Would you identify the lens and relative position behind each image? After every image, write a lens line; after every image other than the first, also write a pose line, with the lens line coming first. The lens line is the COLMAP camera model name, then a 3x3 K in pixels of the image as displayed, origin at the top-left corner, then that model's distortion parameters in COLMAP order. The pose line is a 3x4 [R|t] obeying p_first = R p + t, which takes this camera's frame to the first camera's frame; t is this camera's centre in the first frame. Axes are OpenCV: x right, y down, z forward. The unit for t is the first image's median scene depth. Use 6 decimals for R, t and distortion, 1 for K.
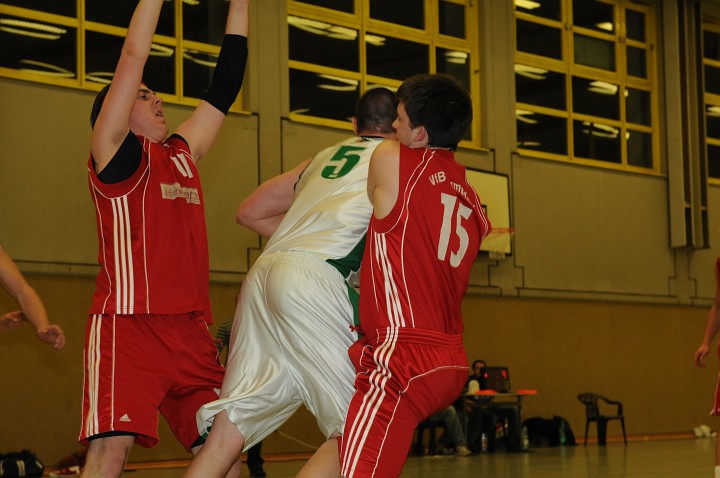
lens RADIAL K [[1765.0, 0, 261.8], [0, 1765.0, 237.5], [0, 0, 1]] dist [0.186741, -0.595535]
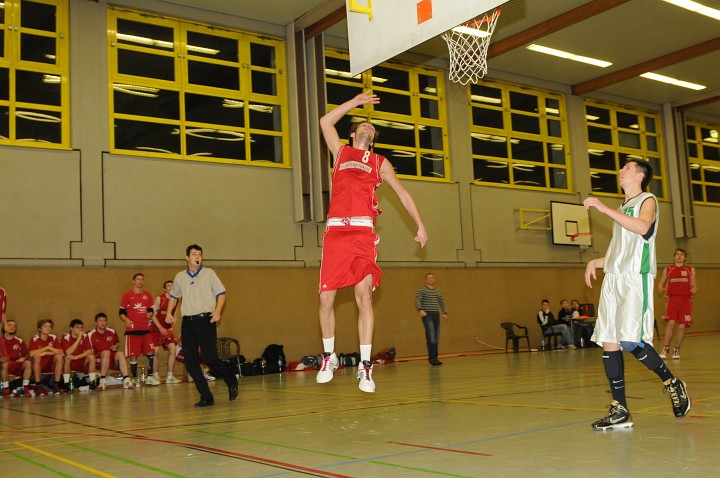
lens RADIAL K [[812.6, 0, 366.7], [0, 812.6, 242.0], [0, 0, 1]] dist [-0.030057, -0.037678]
pose [[0.980431, -0.051203, -0.190087, 0.067633], [0.049517, 0.998681, -0.013611, 0.005205], [0.190533, 0.003932, 0.981673, 0.075131]]
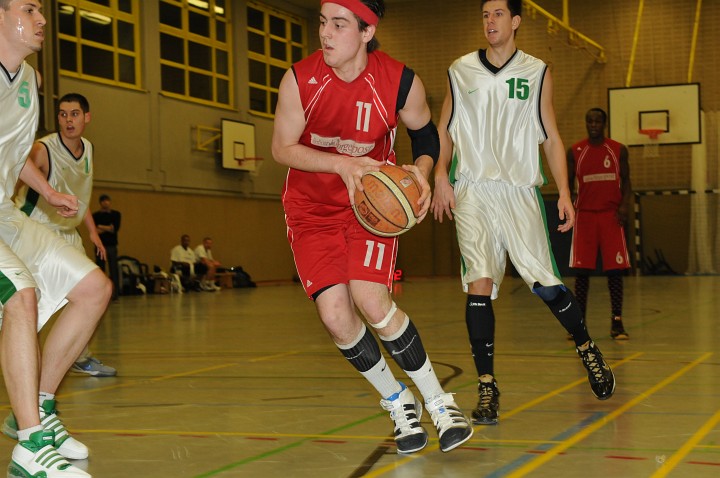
lens RADIAL K [[1492.5, 0, 360.0], [0, 1492.5, 239.0], [0, 0, 1]] dist [0.144683, 0.113880]
pose [[0.918405, 0.003755, 0.395625, -0.327471], [-0.032578, 0.997277, 0.066161, -0.025383], [-0.394299, -0.073651, 0.916026, -0.366856]]
